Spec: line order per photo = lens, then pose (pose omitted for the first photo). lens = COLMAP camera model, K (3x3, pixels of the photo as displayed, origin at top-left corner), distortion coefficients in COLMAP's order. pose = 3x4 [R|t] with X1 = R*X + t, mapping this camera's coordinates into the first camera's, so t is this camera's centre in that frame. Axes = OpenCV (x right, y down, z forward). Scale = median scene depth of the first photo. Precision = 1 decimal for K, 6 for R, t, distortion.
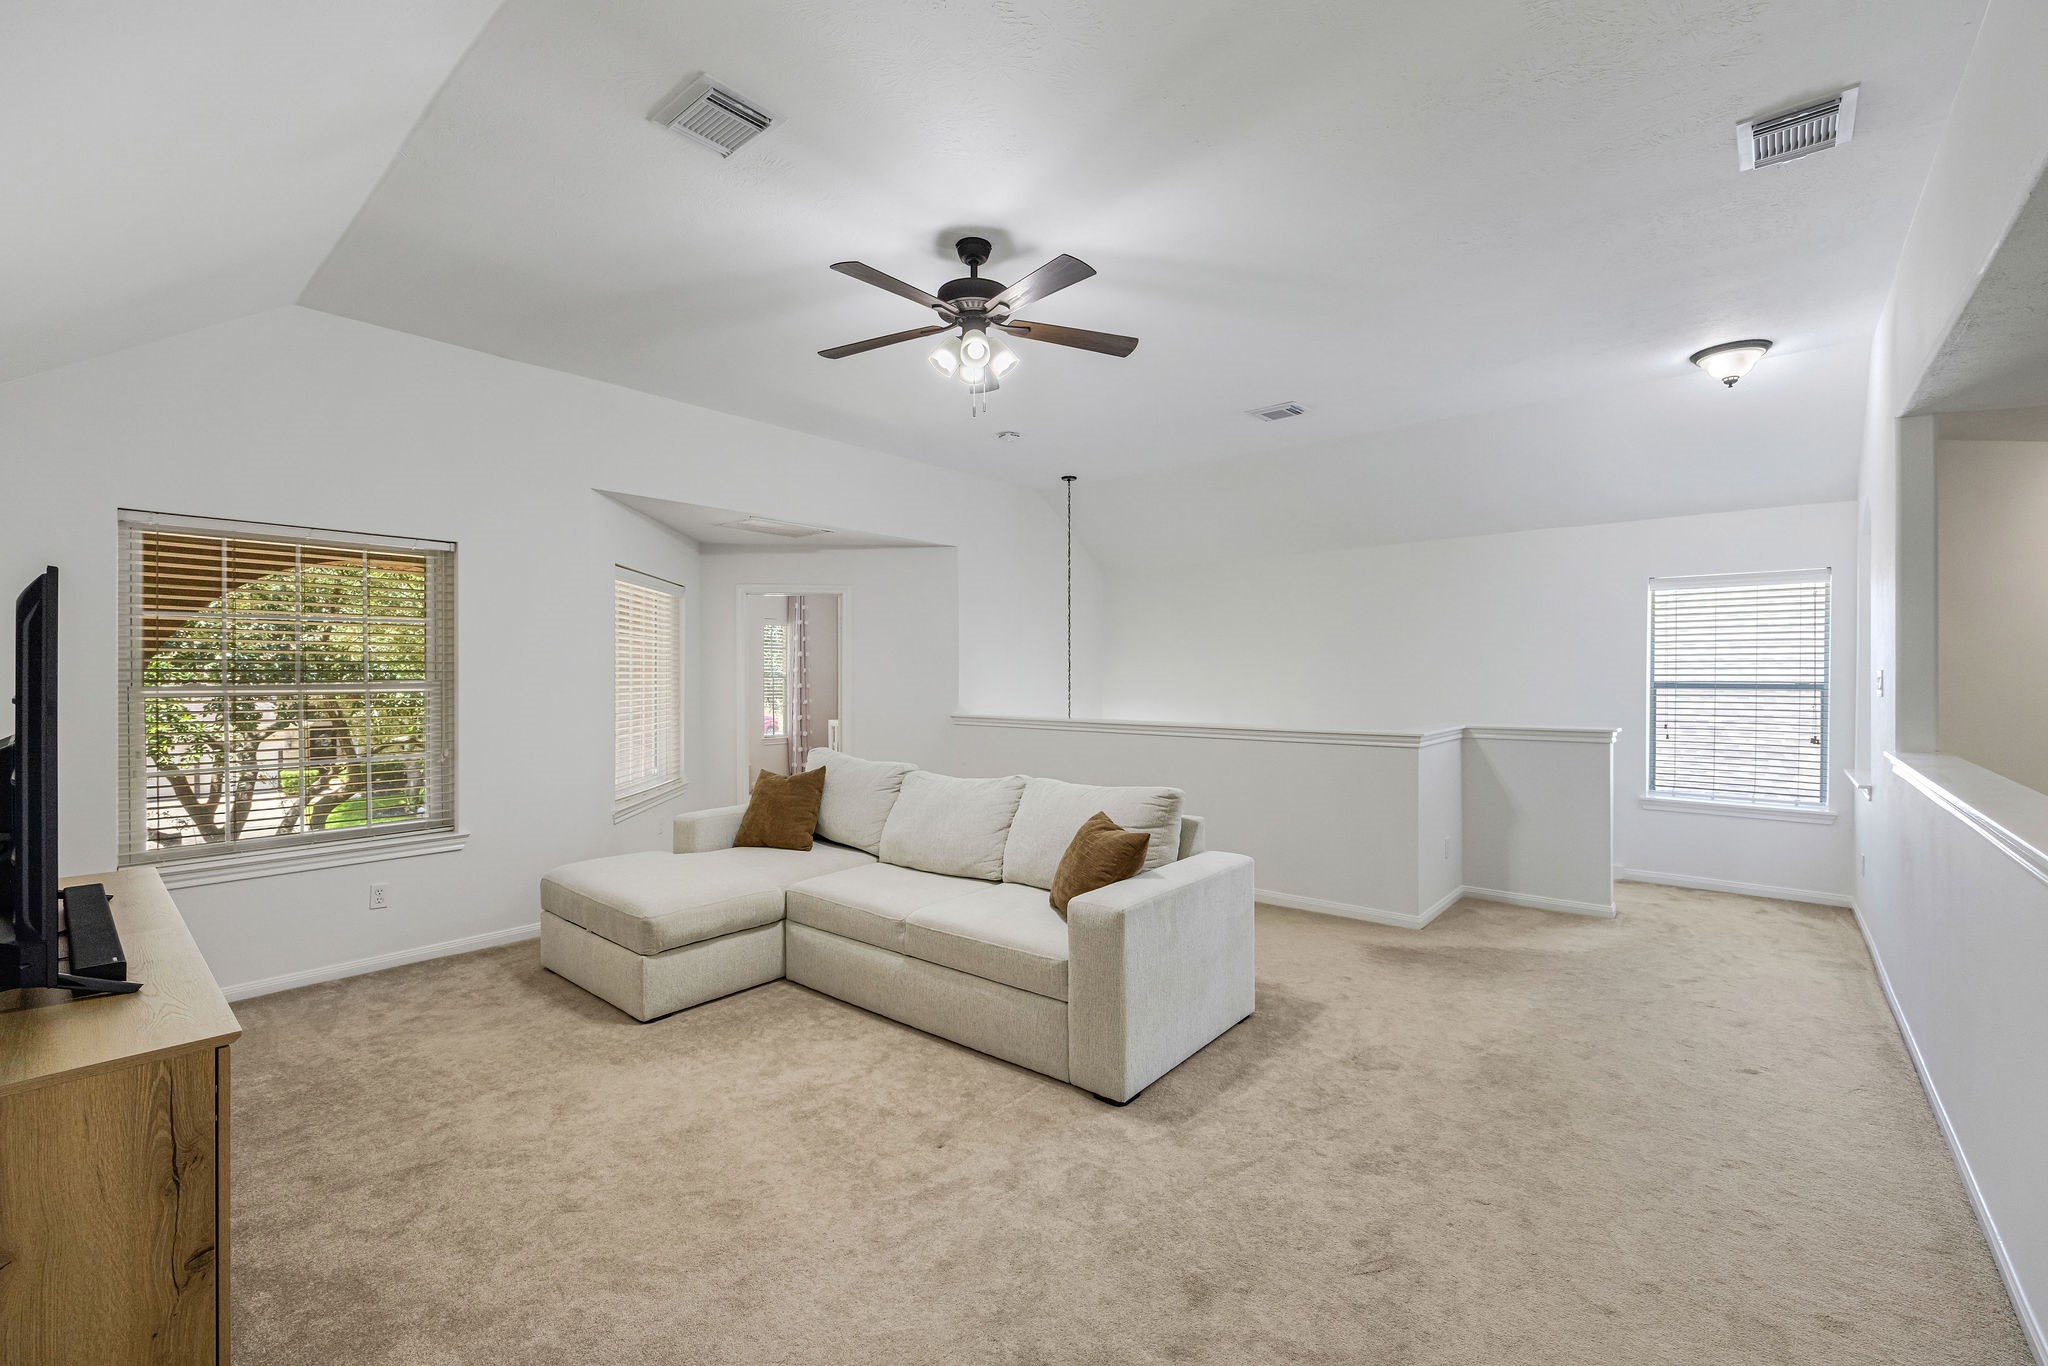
lens RADIAL K [[843.8, 0, 1025.9], [0, 843.8, 679.4], [0, 0, 1]] dist [0.001385, 0.000100]
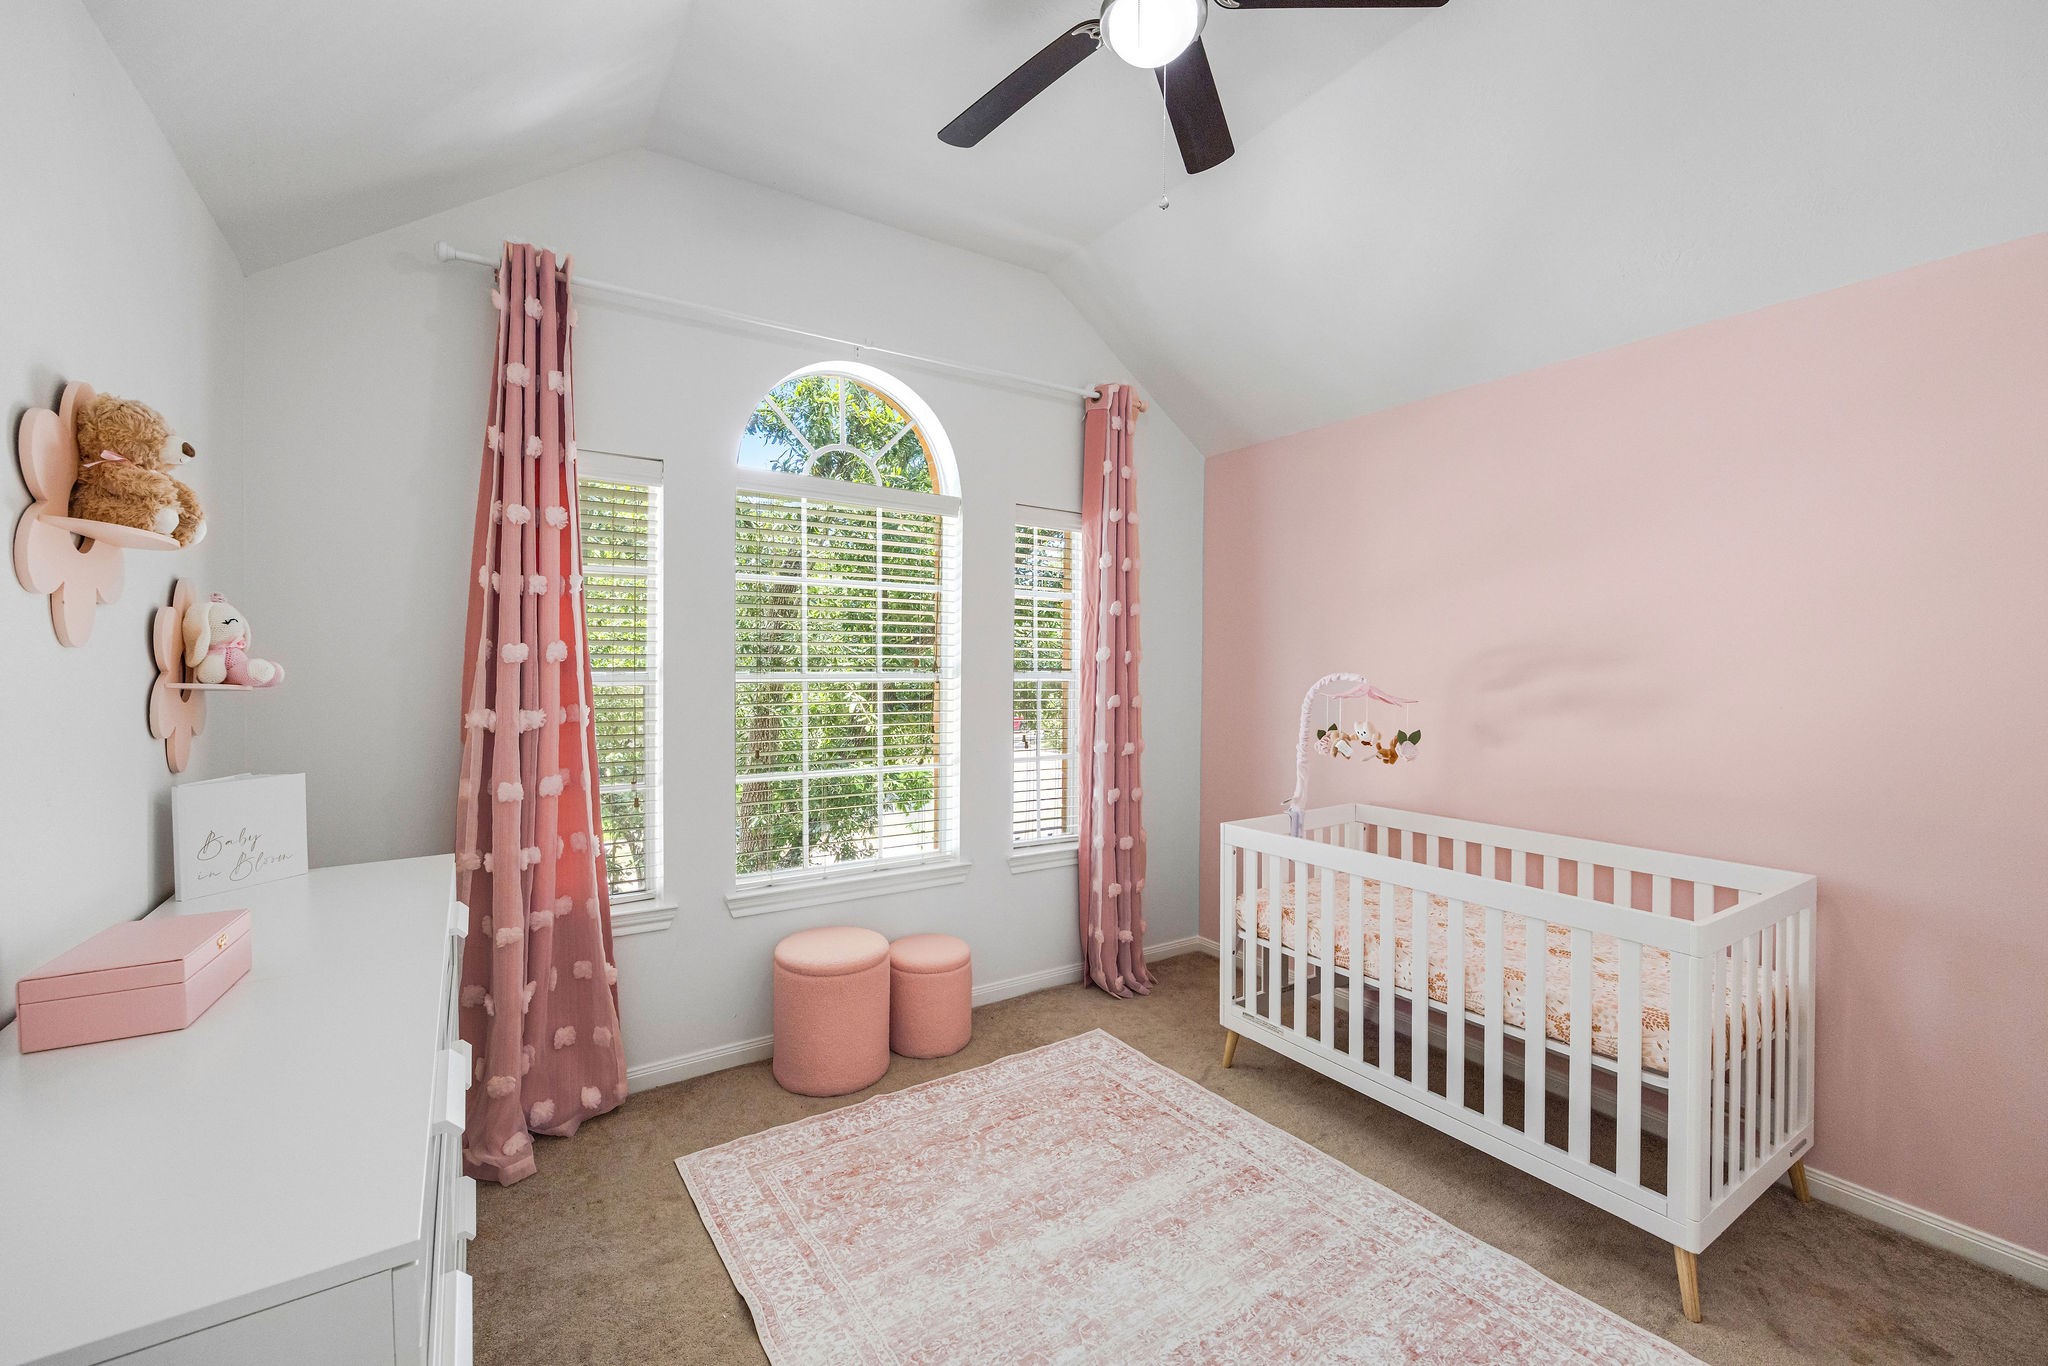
lens RADIAL K [[843.8, 0, 1028.8], [0, 843.8, 676.2], [0, 0, 1]] dist [0.001385, 0.000100]
pose [[0.959985, 0.004916, -0.280008, -0.205208], [-0.004268, 0.999987, 0.002923, -0.003782], [0.280018, -0.001611, 0.959993, 0.662581]]
